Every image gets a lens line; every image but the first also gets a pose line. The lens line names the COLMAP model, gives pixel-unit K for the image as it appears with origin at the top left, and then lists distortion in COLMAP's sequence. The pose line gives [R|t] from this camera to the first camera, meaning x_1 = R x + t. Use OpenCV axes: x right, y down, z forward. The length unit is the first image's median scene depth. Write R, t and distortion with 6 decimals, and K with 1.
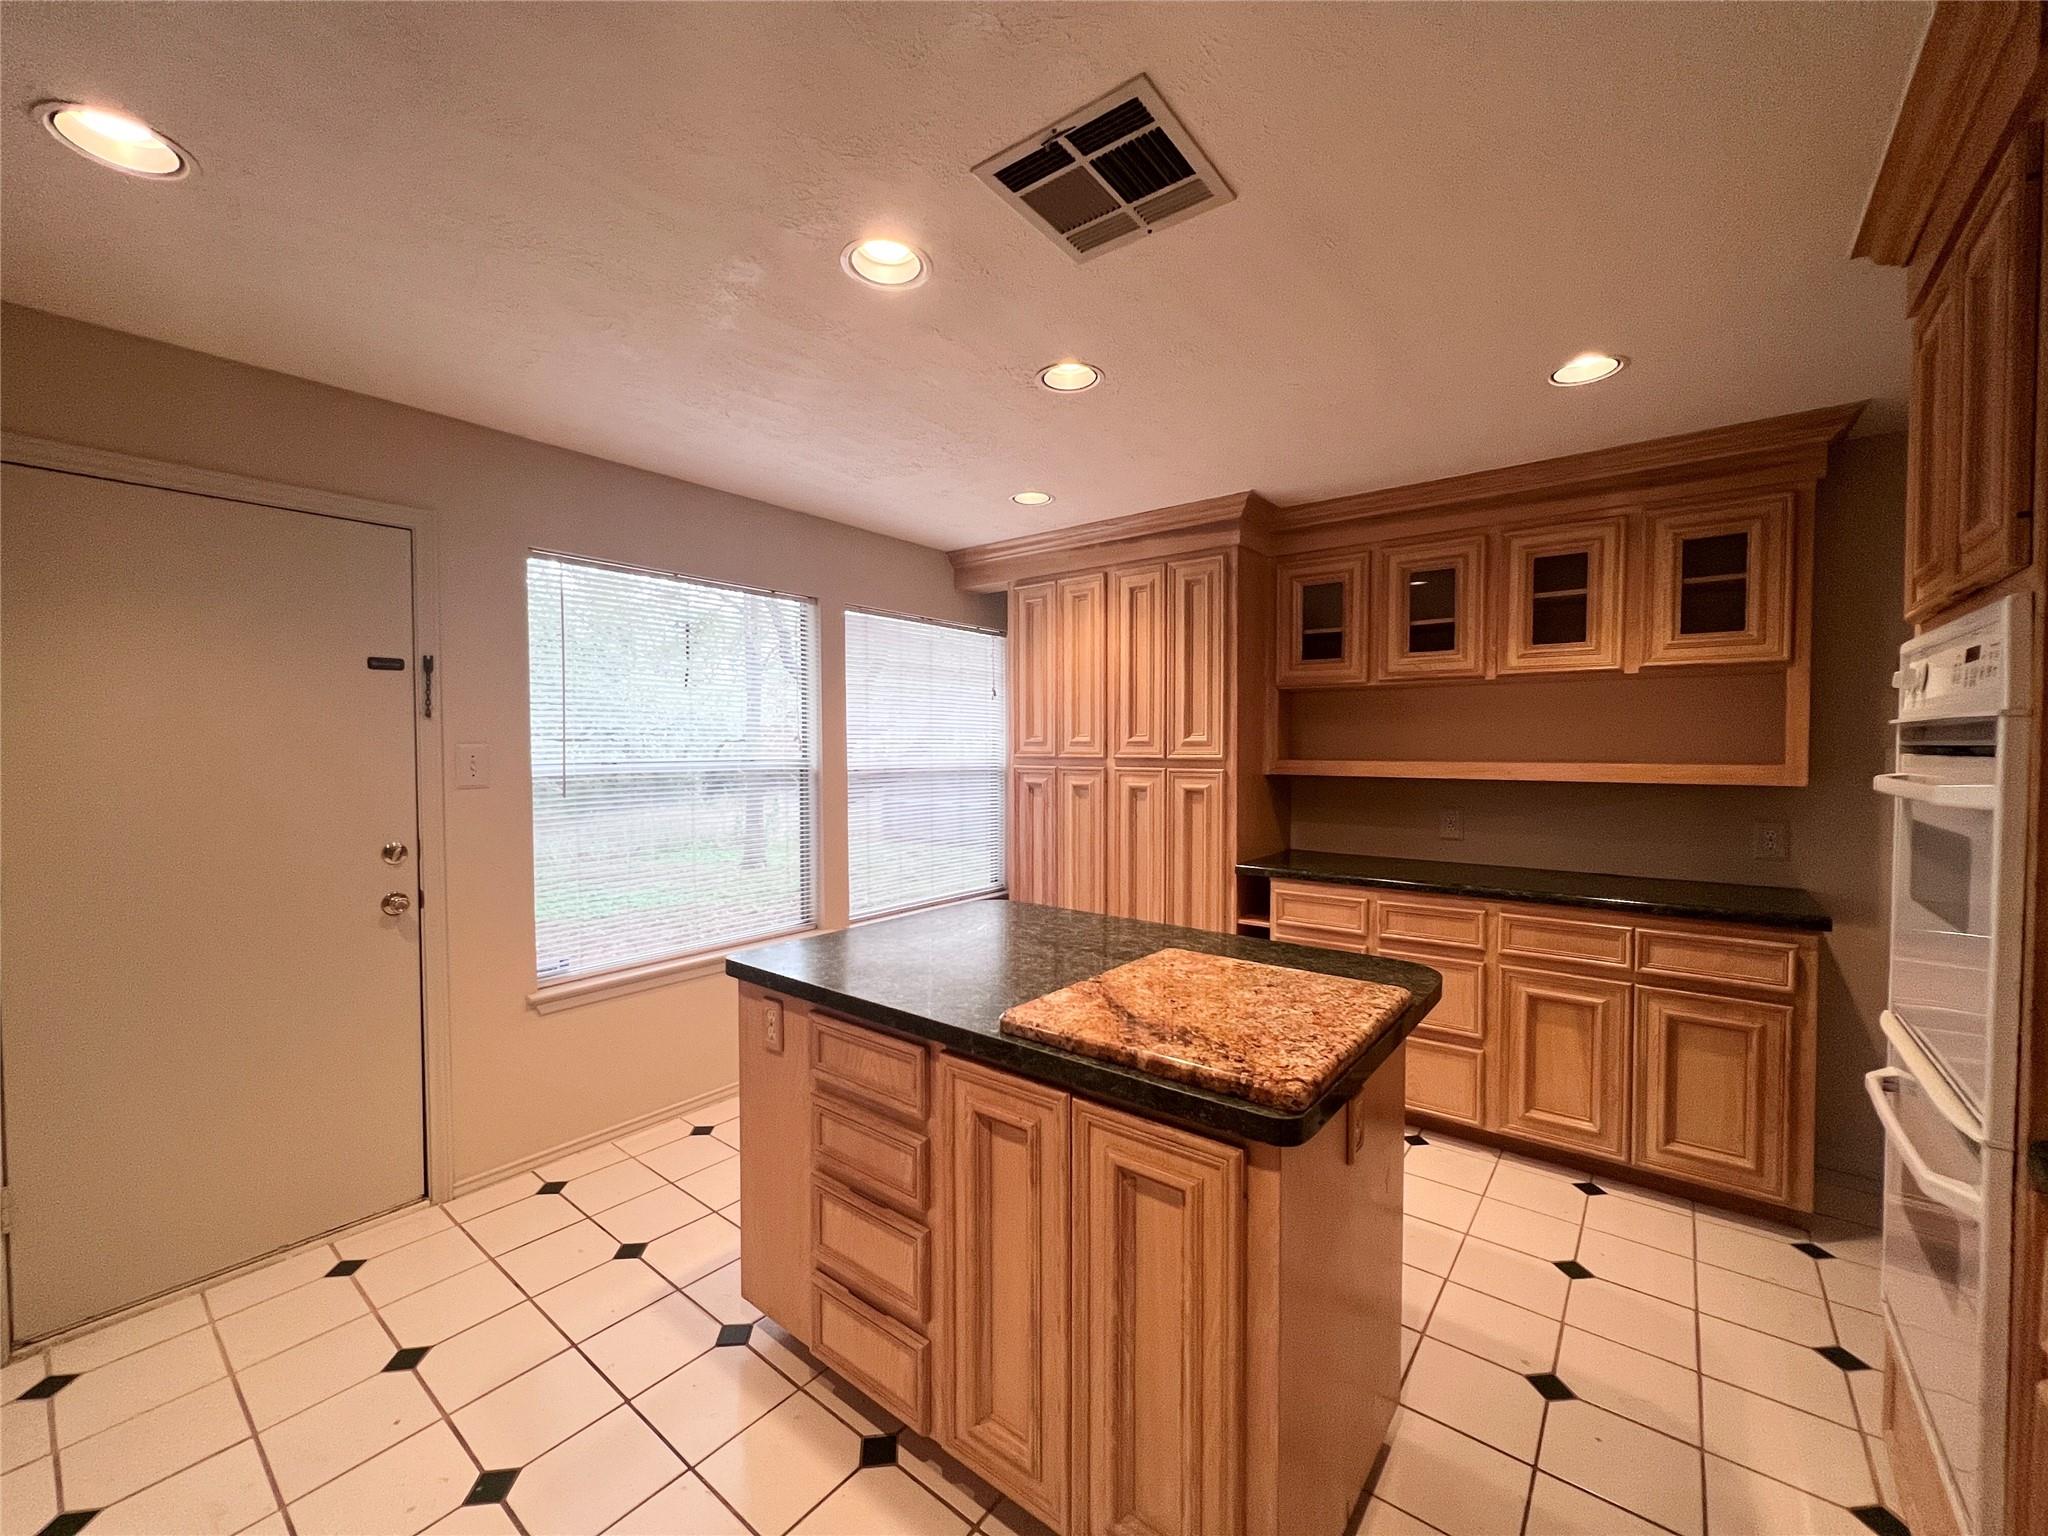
lens RADIAL K [[822.4, 0, 1018.7], [0, 822.4, 766.9], [0, 0, 1]] dist [-0.002892, 0.001016]
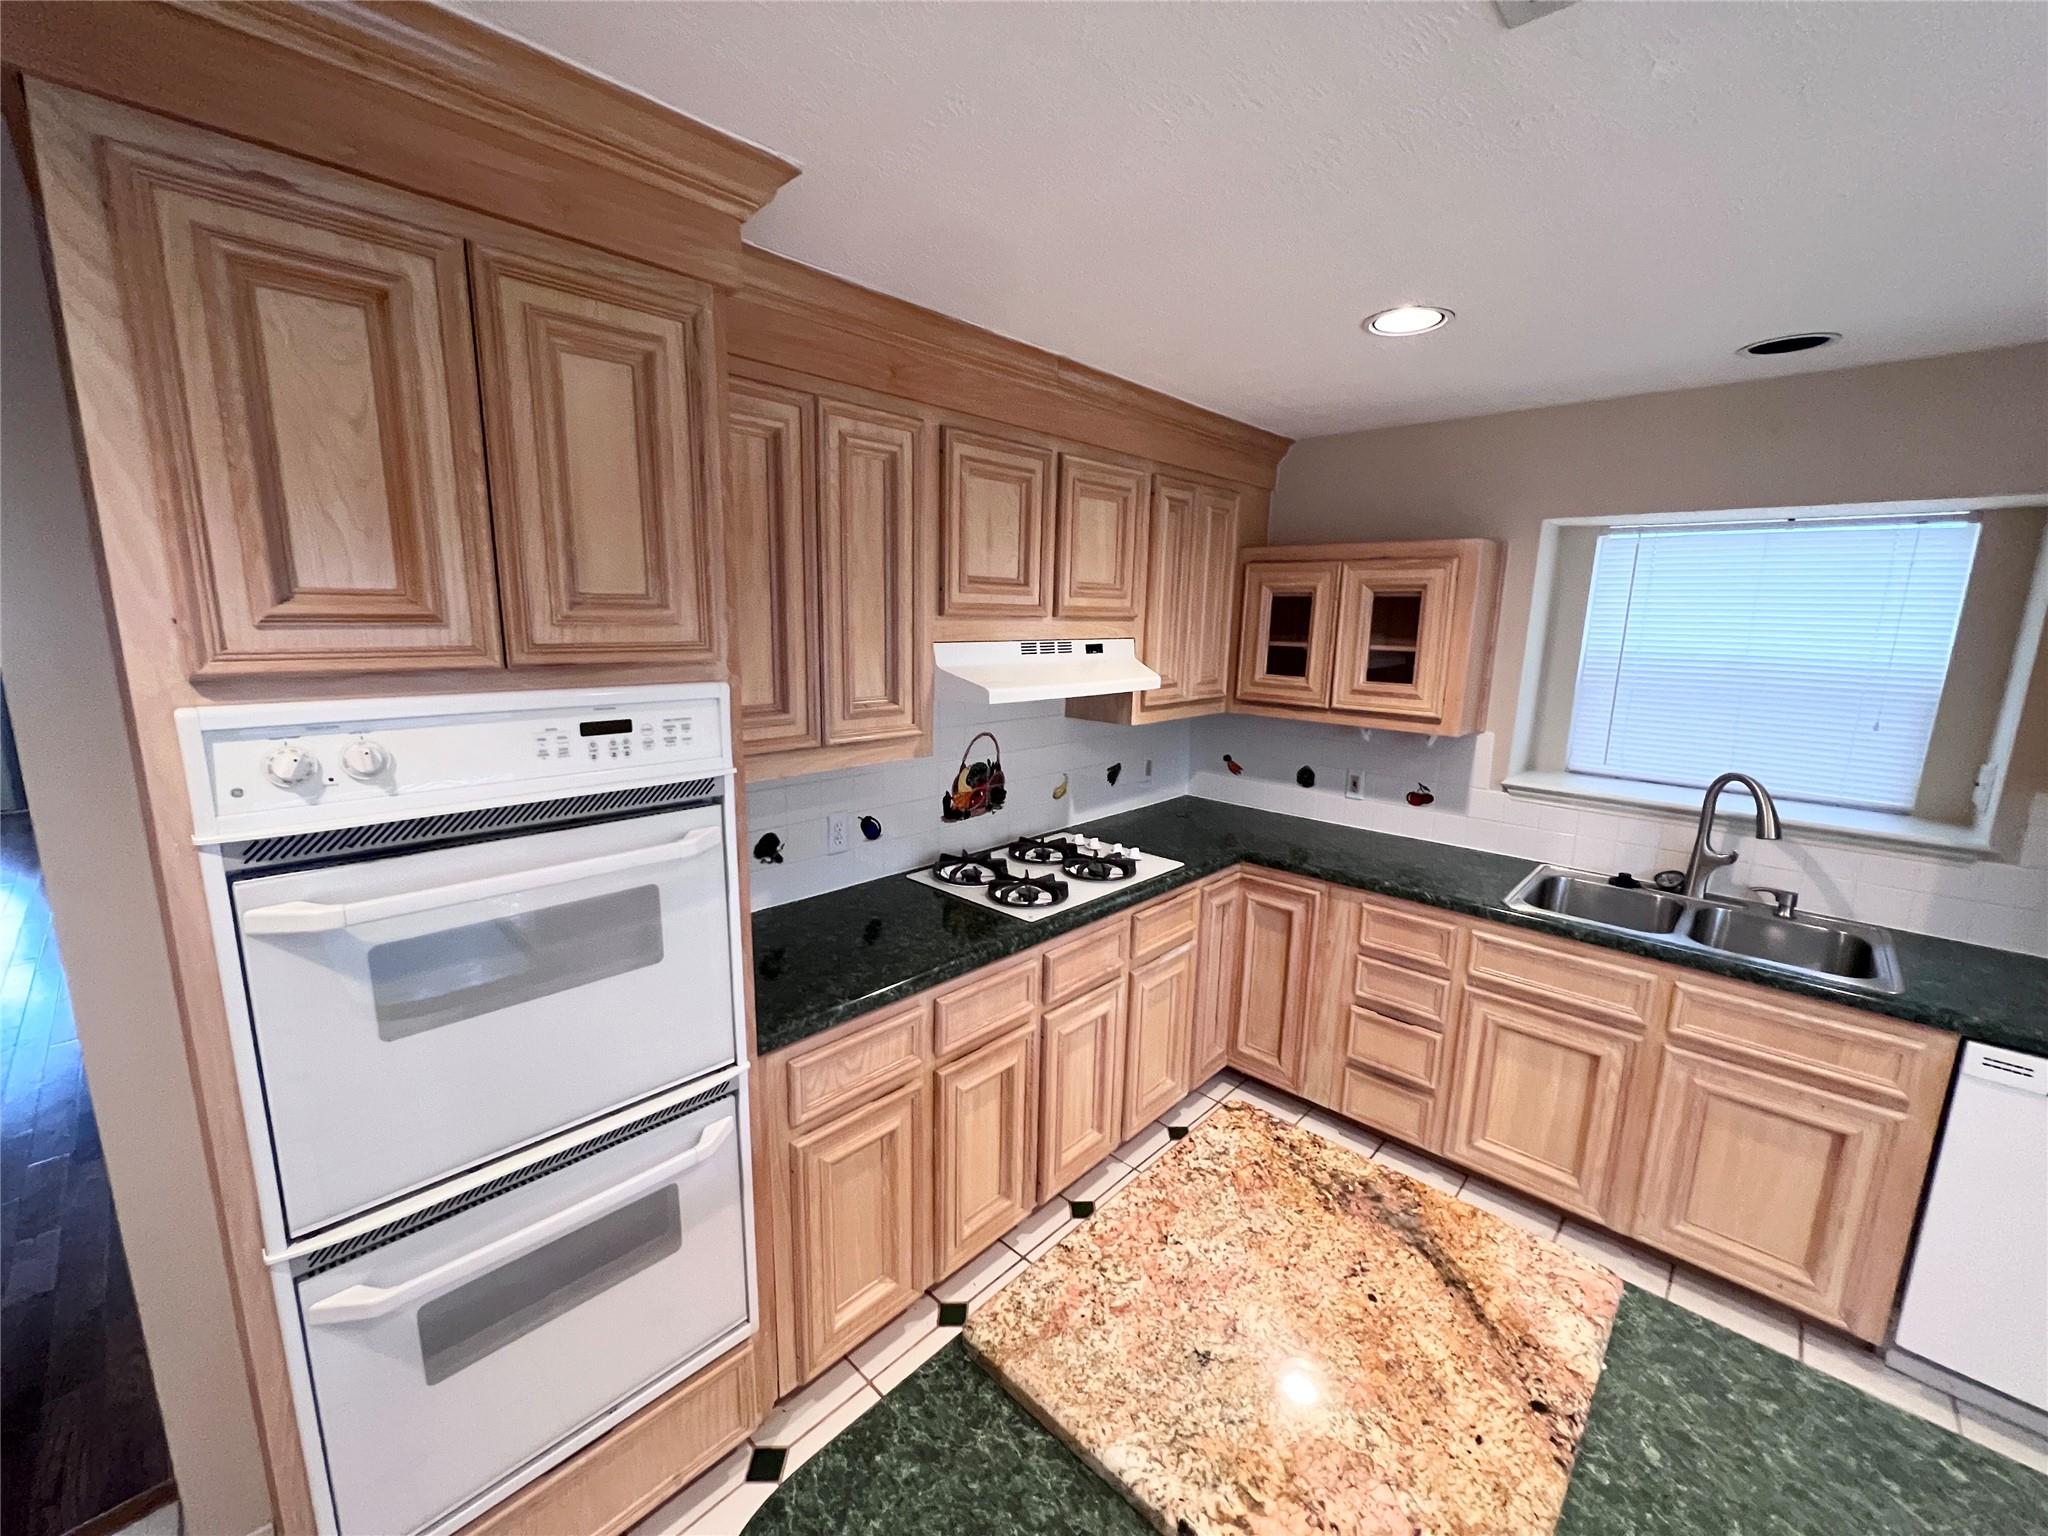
lens RADIAL K [[822.4, 0, 1017.8], [0, 822.4, 768.9], [0, 0, 1]] dist [-0.002892, 0.001016]
pose [[-0.996008, -0.034715, 0.082236, 0.259980], [-0.016125, 0.976093, 0.216754, -0.154449], [-0.087795, 0.214563, -0.972756, 0.953811]]
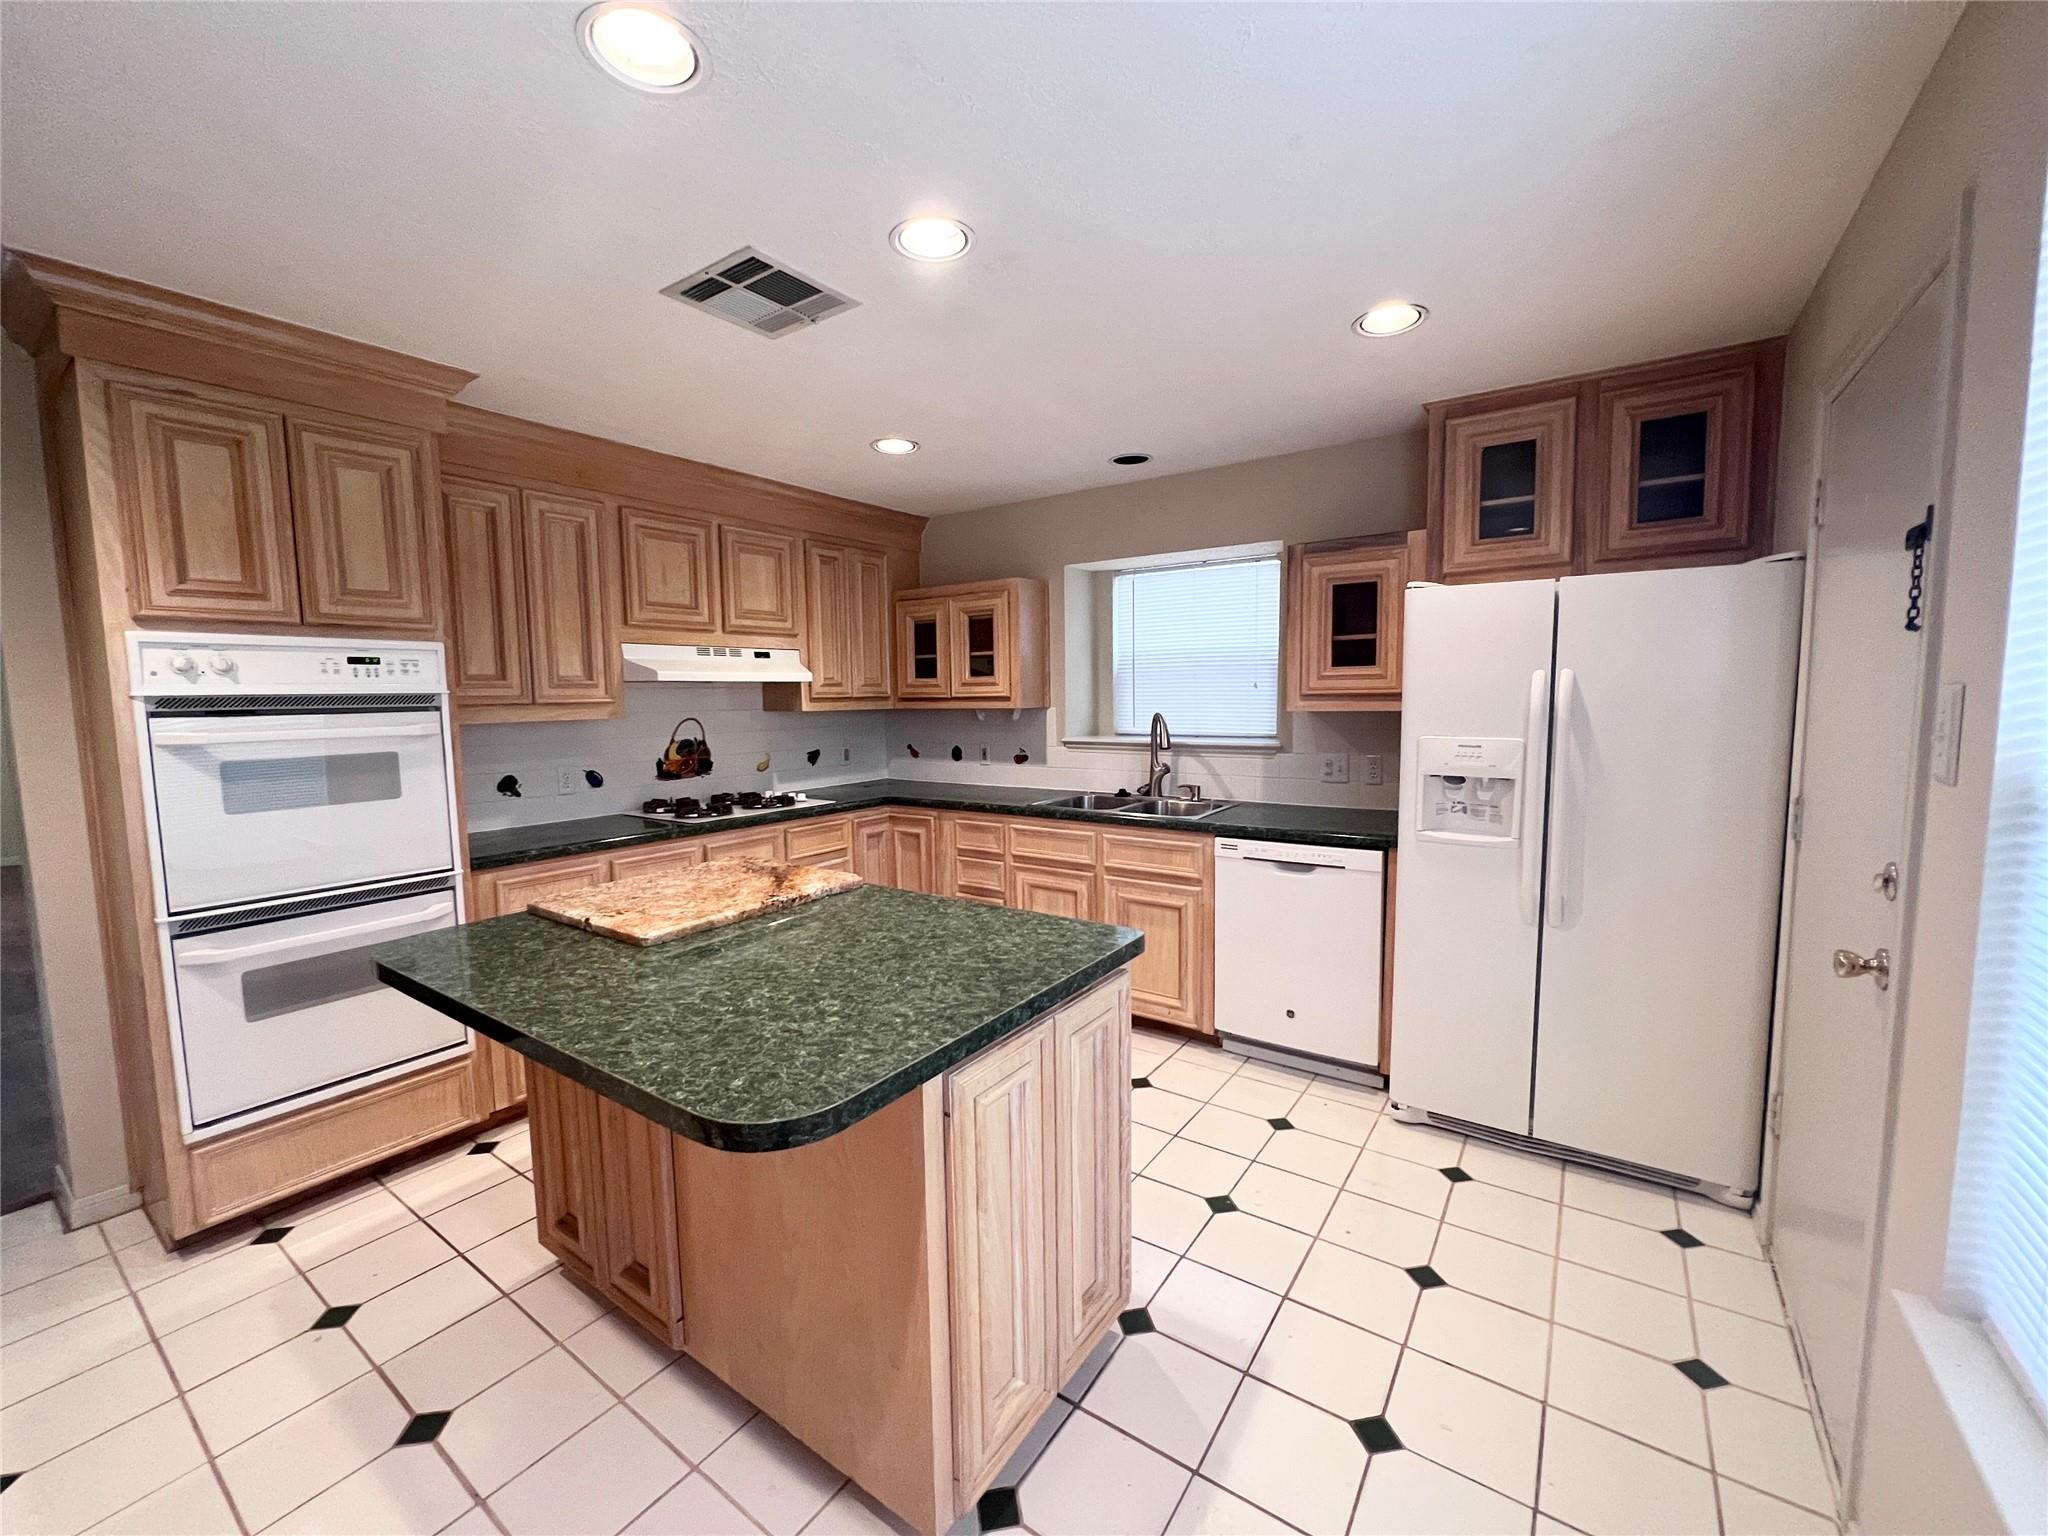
lens RADIAL K [[822.4, 0, 1019.8], [0, 822.4, 768.1], [0, 0, 1]] dist [-0.002892, 0.001016]
pose [[-0.998187, 0.020664, -0.056523, -0.136456], [0.013735, 0.992639, 0.120332, -0.046117], [0.058593, 0.119338, -0.991123, 1.464712]]
